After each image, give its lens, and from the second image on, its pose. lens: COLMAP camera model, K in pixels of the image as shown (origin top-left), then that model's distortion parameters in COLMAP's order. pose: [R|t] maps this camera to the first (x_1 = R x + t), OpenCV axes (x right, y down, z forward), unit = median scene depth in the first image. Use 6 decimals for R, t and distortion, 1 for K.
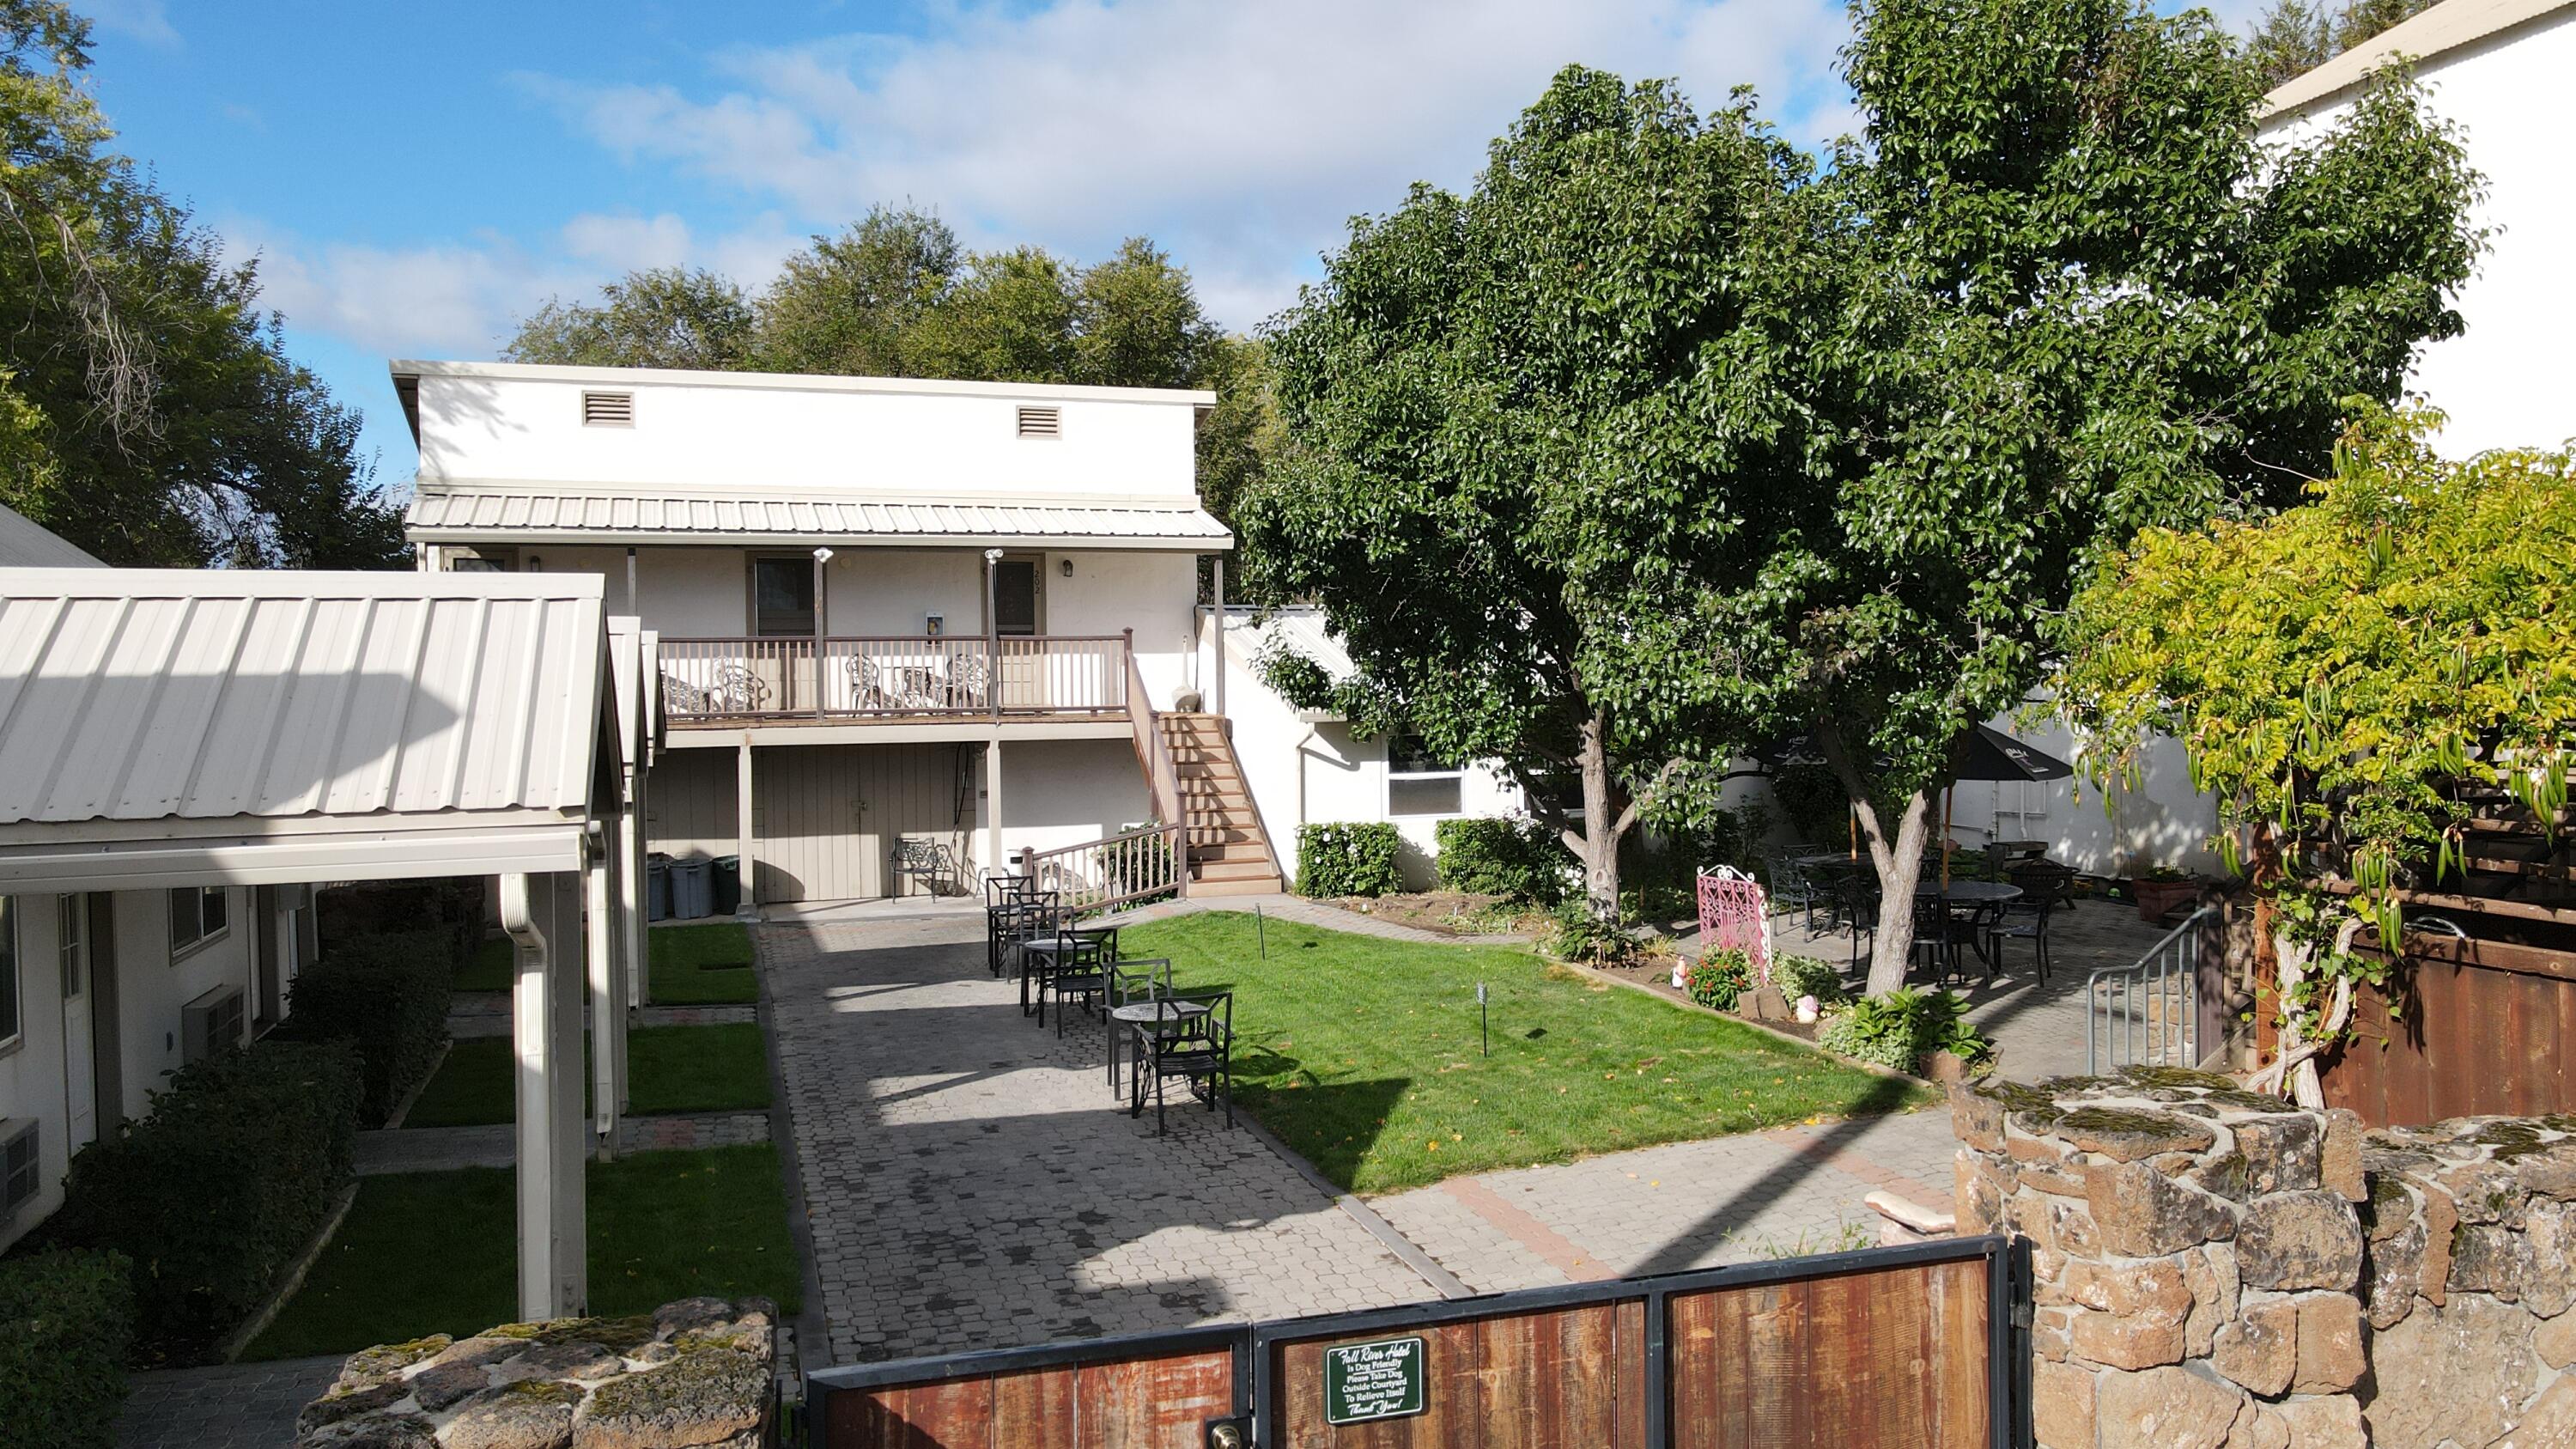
lens RADIAL K [[1884.3, 0, 1317.5], [0, 1884.3, 722.8], [0, 0, 1]] dist [0.029188, -0.001832]
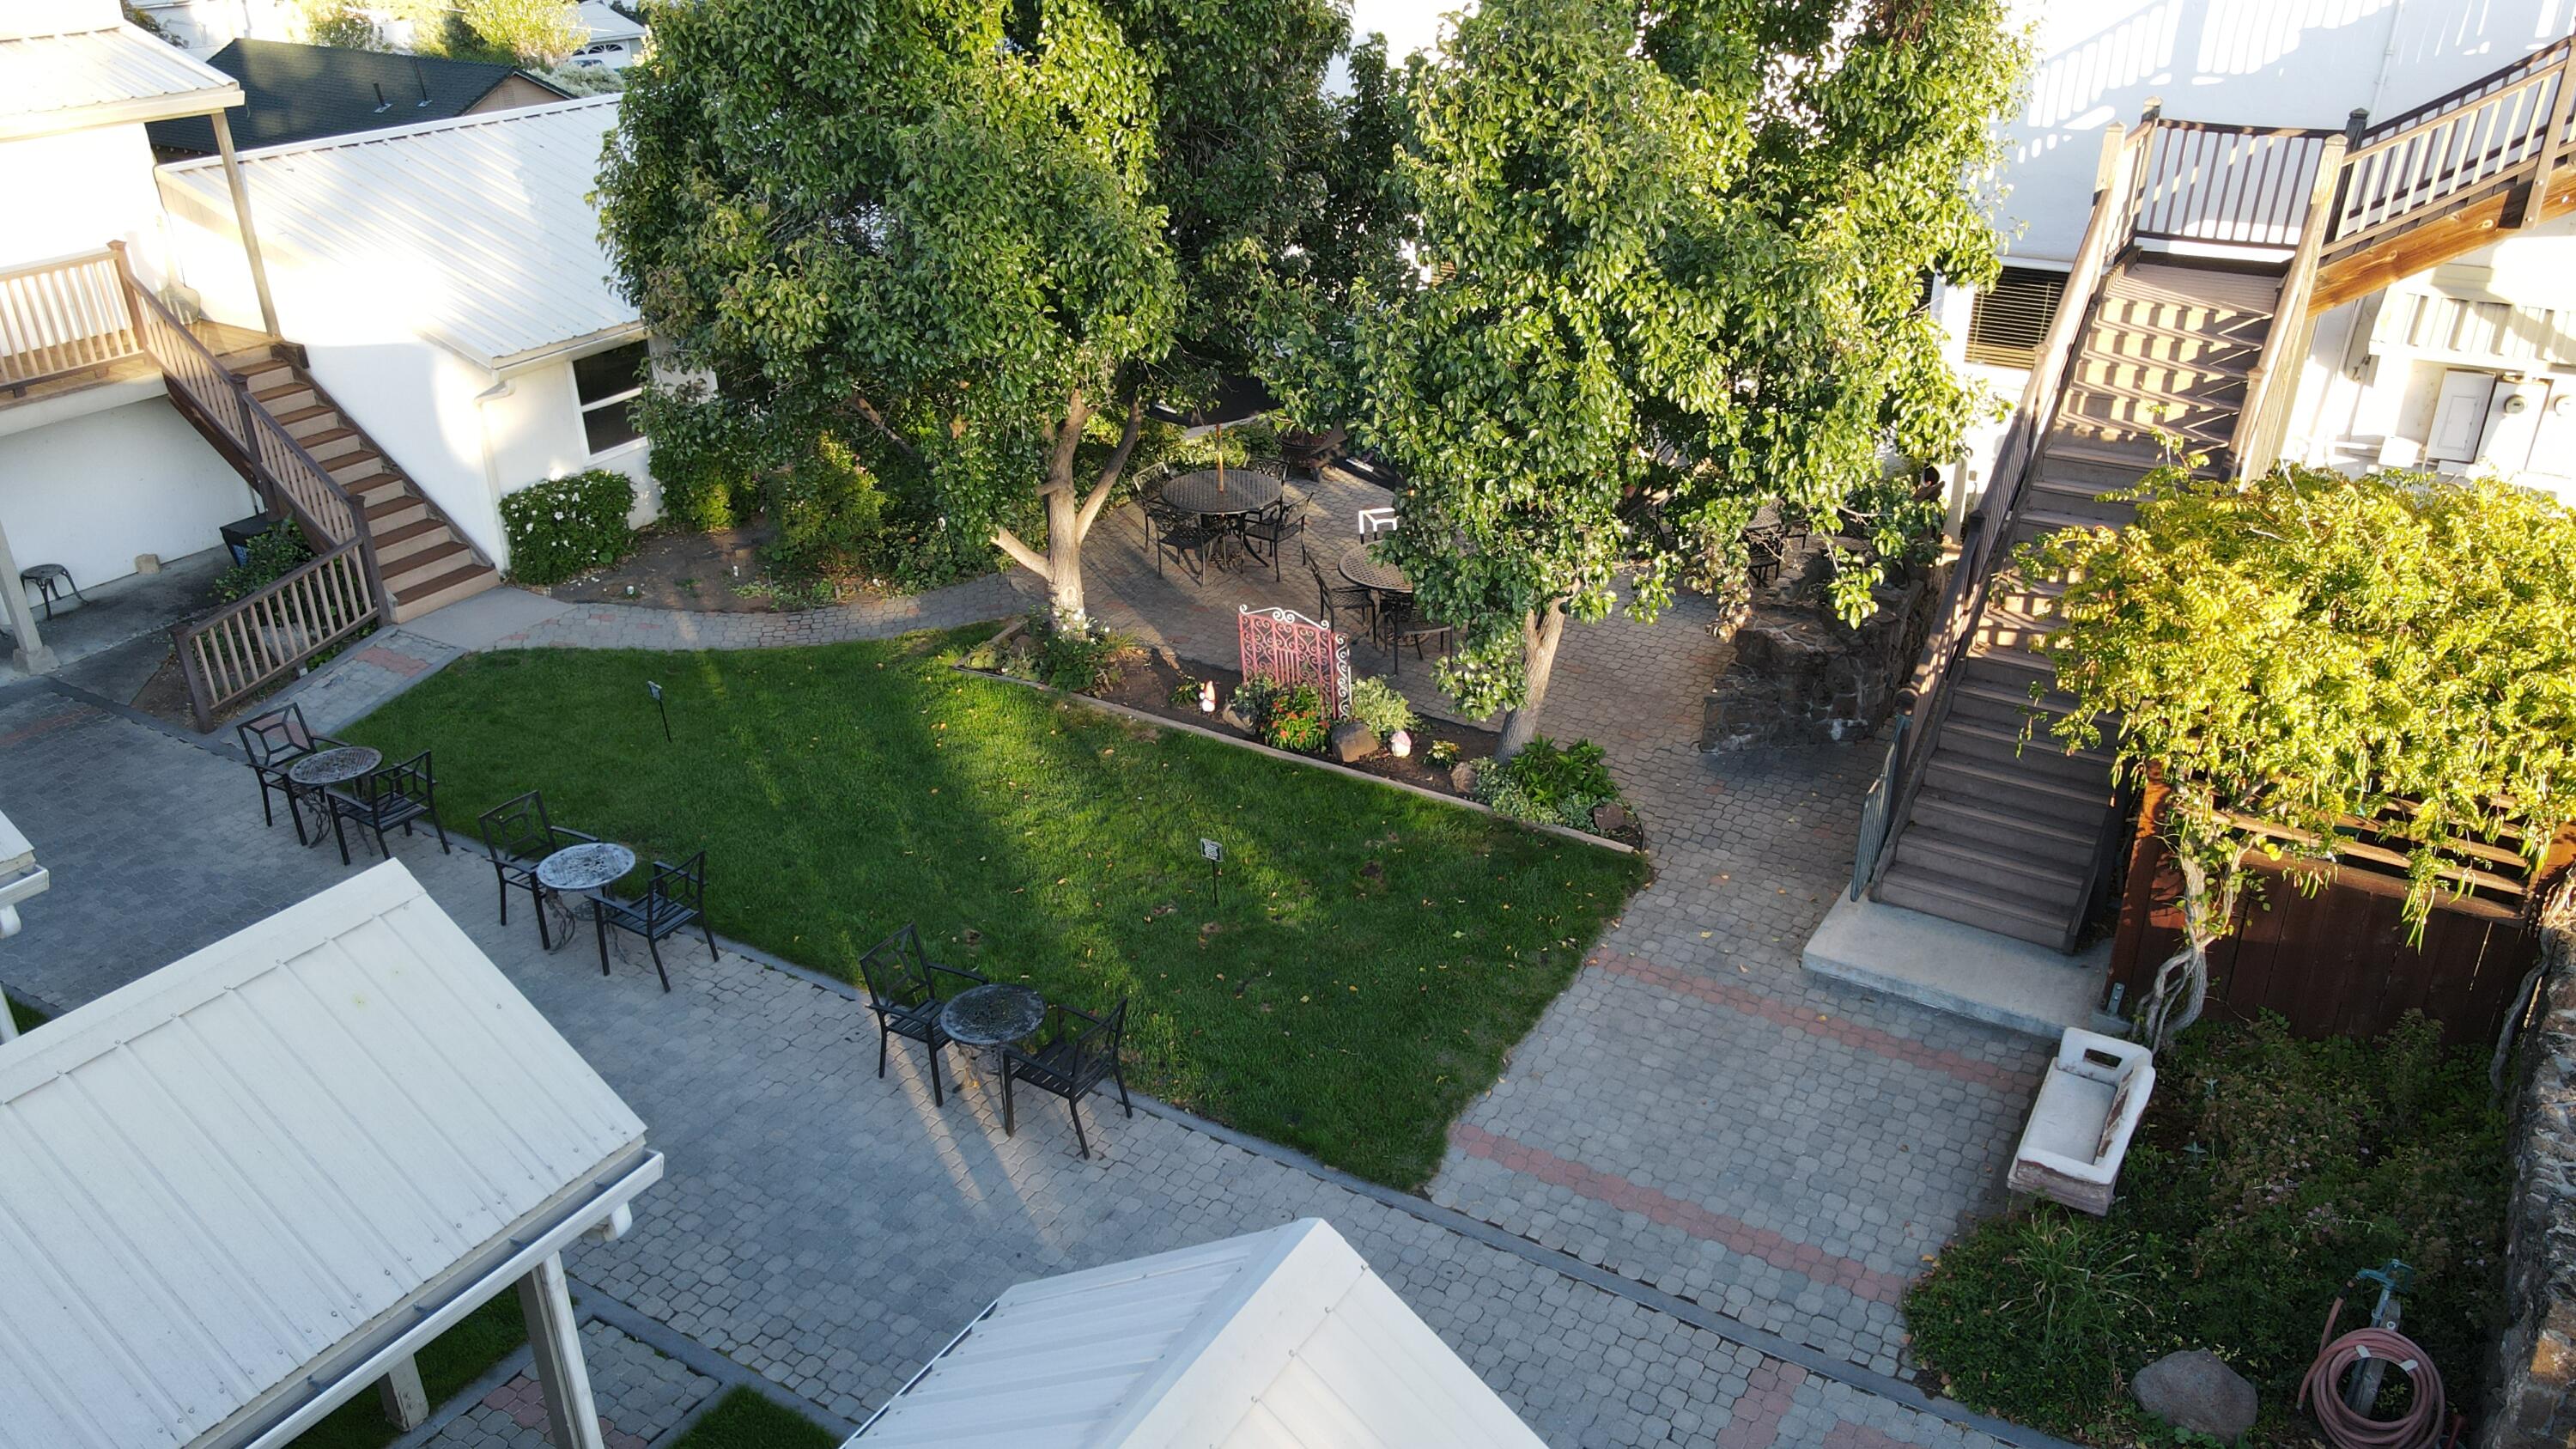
lens RADIAL K [[1891.8, 0, 1310.1], [0, 1891.8, 726.0], [0, 0, 1]] dist [-0.000618, 0.048110]
pose [[0.749088, -0.283909, 0.598551, -0.475578], [0.009275, 0.907919, 0.419044, -0.349346], [-0.662406, -0.308349, 0.682744, 0.335314]]
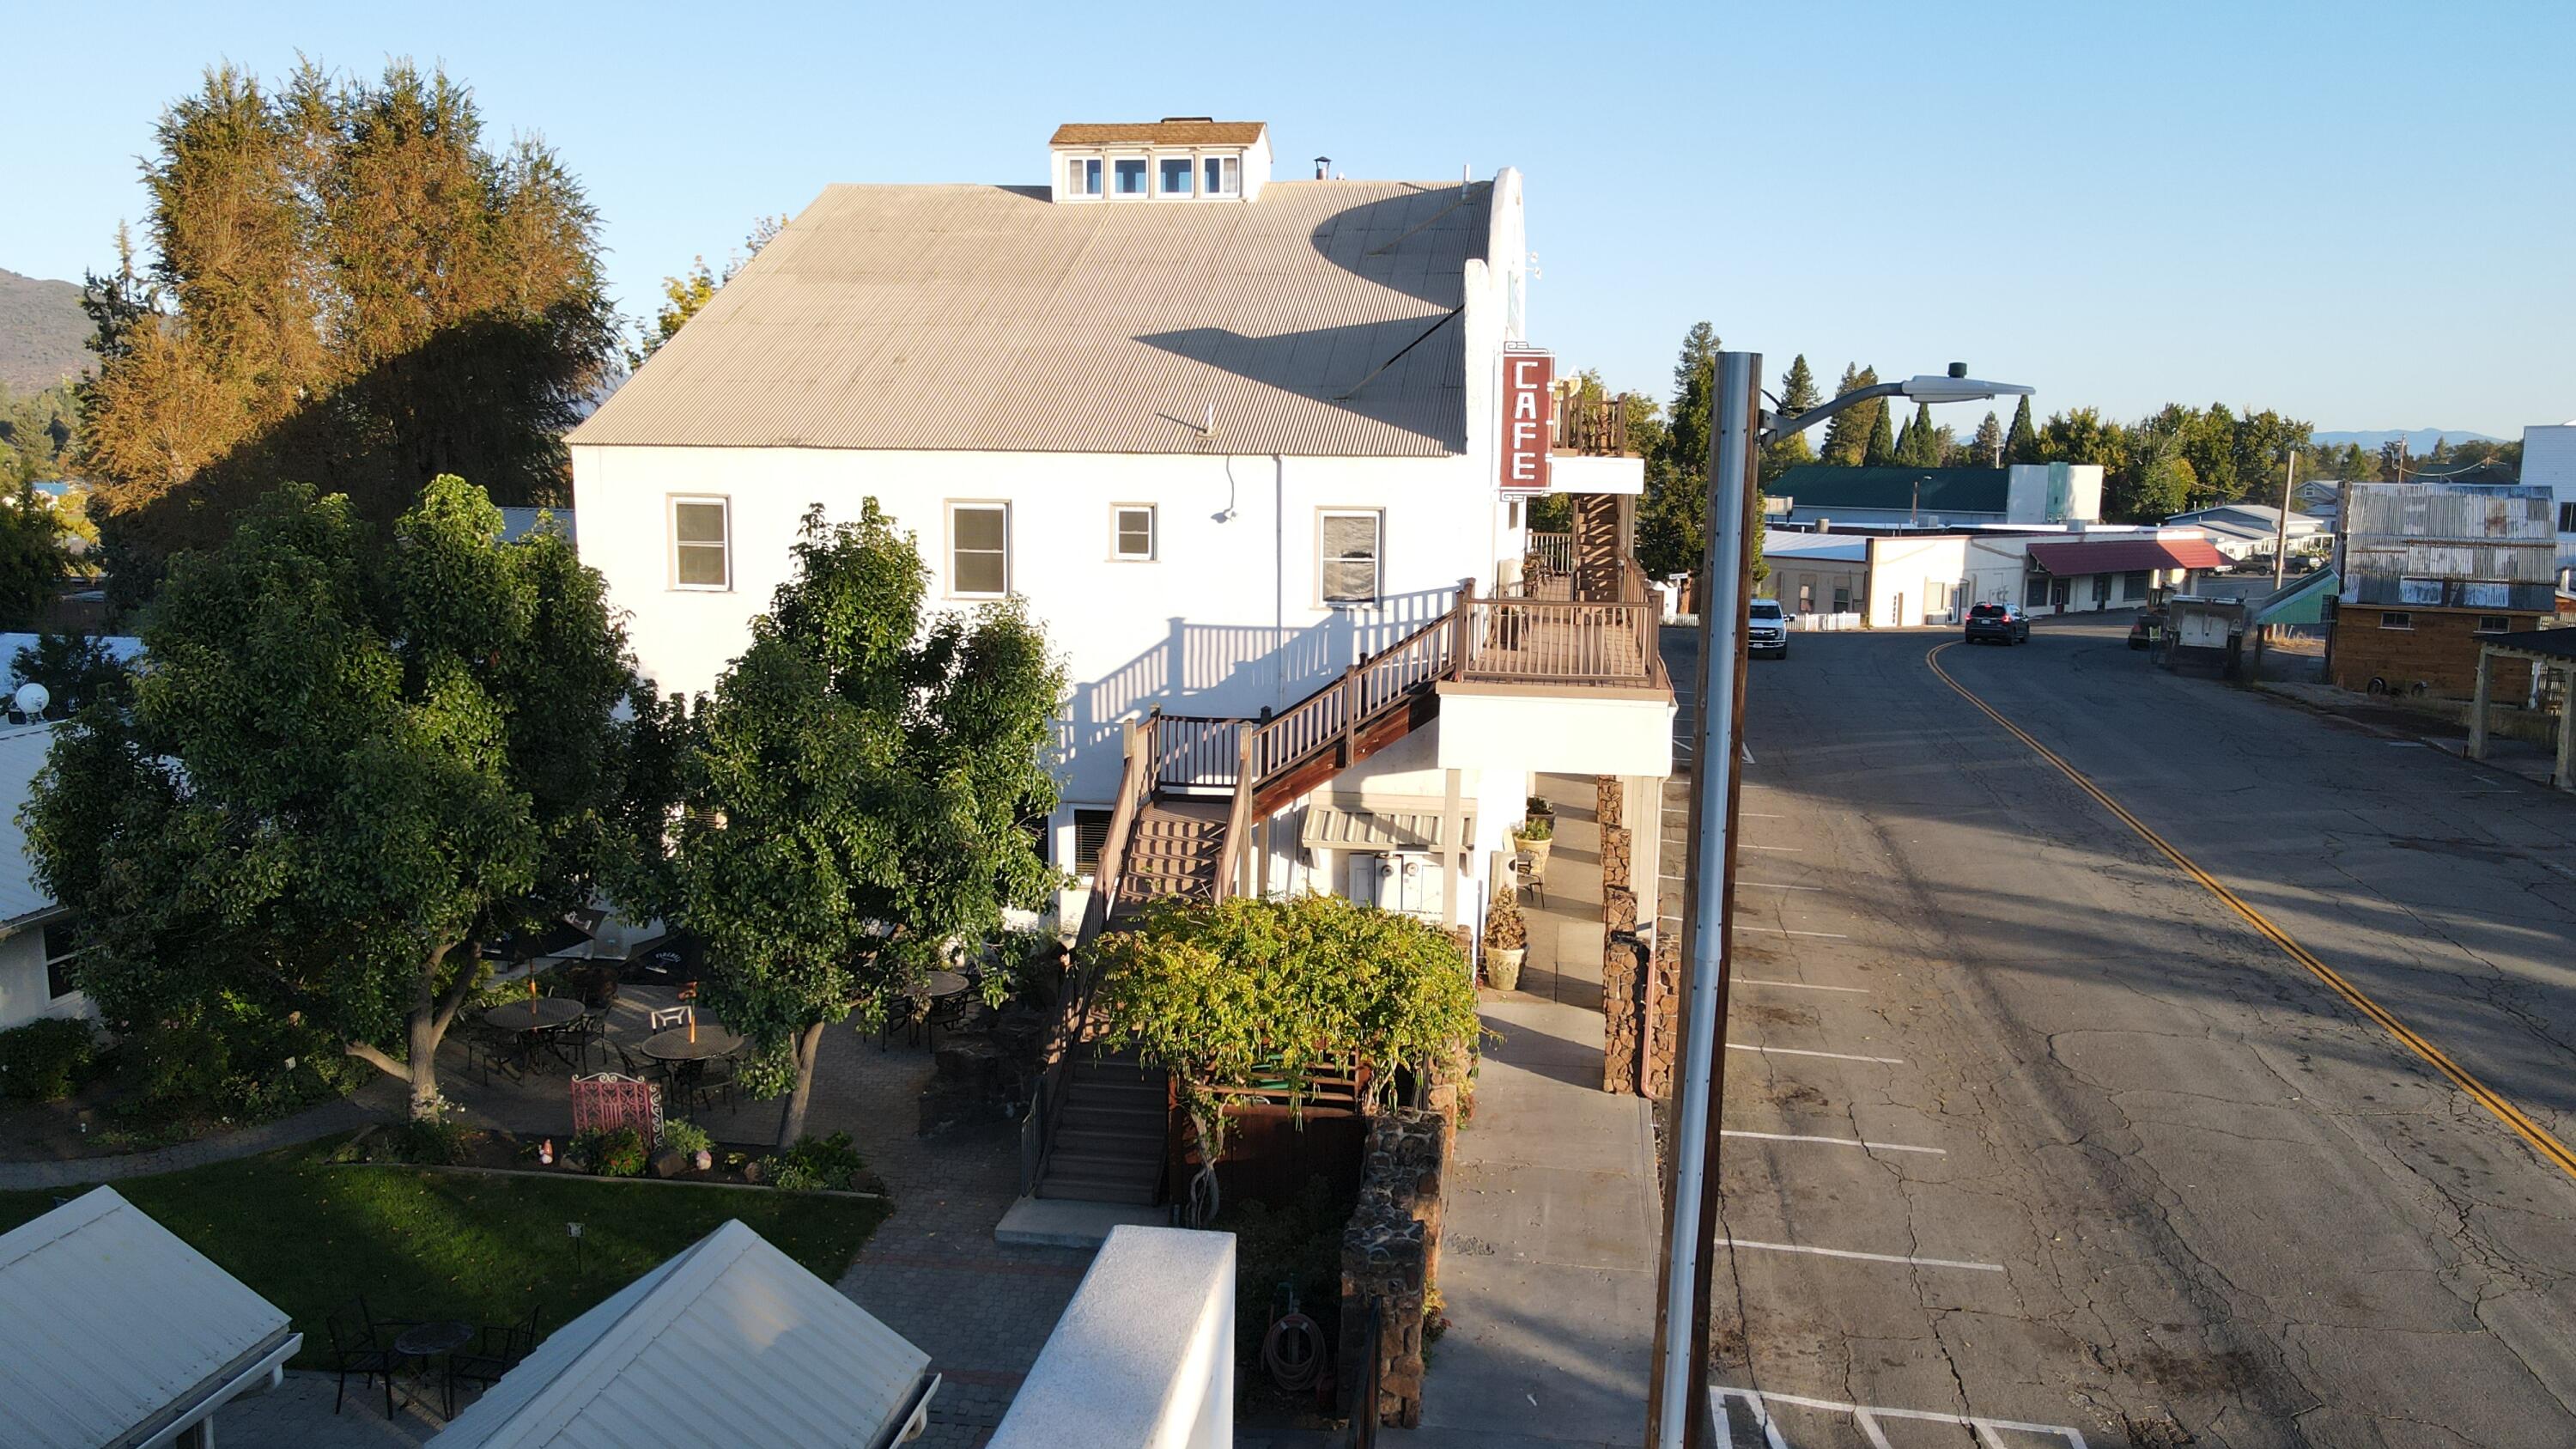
lens RADIAL K [[1888.7, 0, 1325.5], [0, 1888.7, 729.6], [0, 0, 1]] dist [0.001061, 0.017481]
pose [[0.413369, -0.113796, 0.903425, -0.960665], [0.000783, 0.992204, 0.124620, -0.421144], [-0.910563, -0.050806, 0.410236, -0.056737]]
